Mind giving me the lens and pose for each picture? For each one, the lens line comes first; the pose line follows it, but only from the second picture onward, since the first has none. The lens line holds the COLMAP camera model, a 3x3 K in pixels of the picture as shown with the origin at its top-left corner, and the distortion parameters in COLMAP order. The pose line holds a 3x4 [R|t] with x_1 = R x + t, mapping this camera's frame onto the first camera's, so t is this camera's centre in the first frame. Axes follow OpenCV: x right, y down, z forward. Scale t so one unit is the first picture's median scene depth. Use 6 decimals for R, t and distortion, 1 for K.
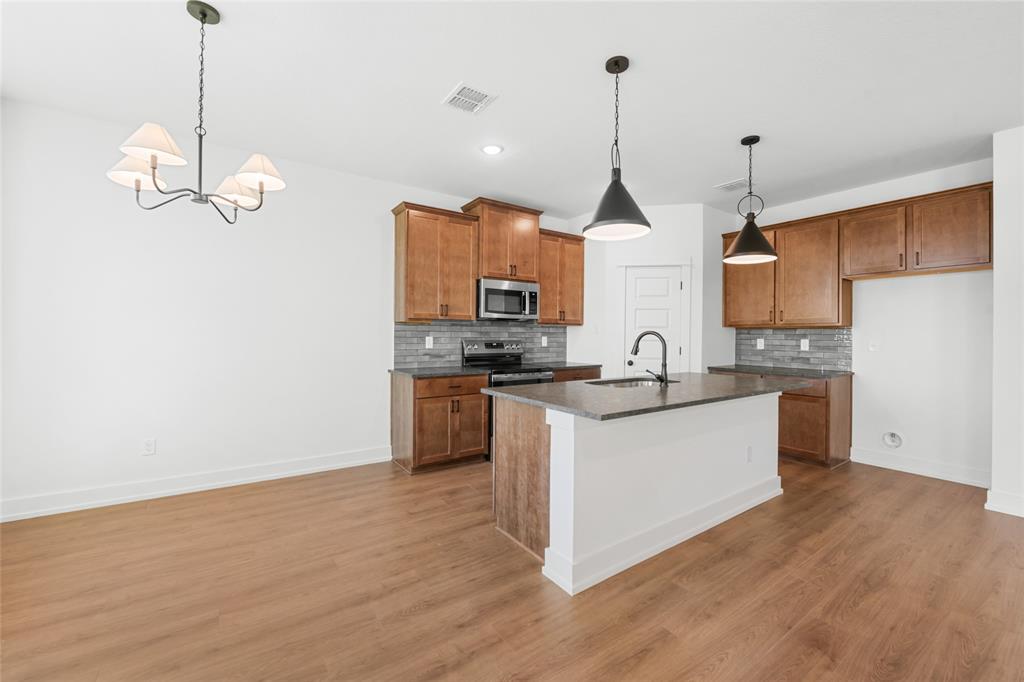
lens RADIAL K [[416.9, 0, 512.0], [0, 416.9, 341.0], [0, 0, 1]] dist [-0.000409, -0.000014]
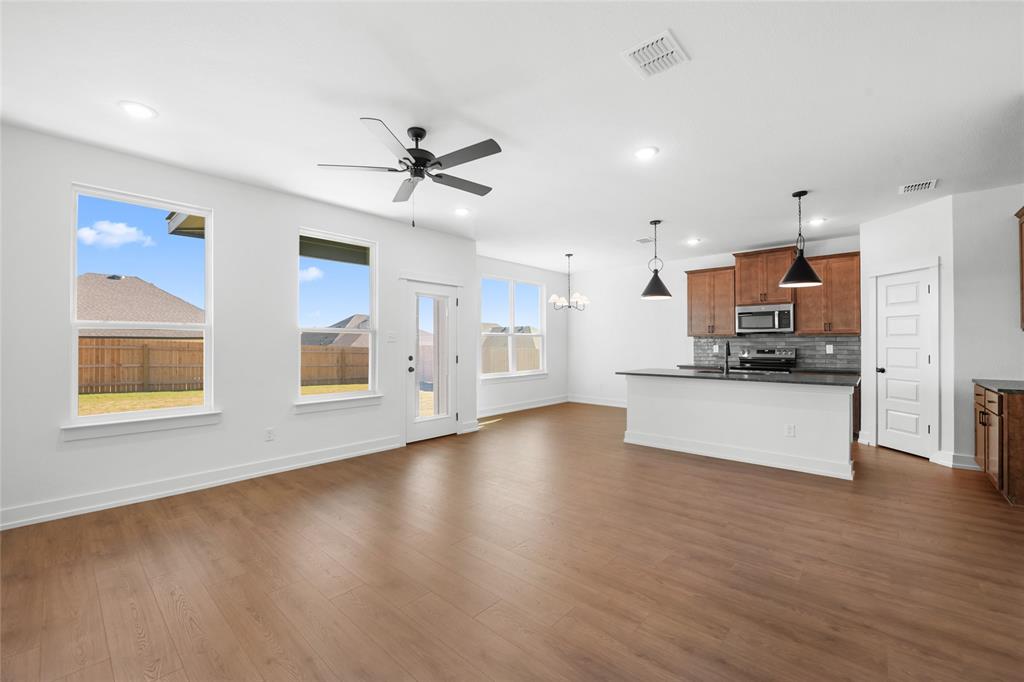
lens RADIAL K [[416.9, 0, 512.0], [0, 416.9, 341.0], [0, 0, 1]] dist [-0.000409, -0.000014]
pose [[0.218156, -0.015529, -0.975790, 1.108674], [-0.012256, 0.999751, -0.018650, 0.011599], [0.975837, 0.016028, 0.217911, -0.107483]]
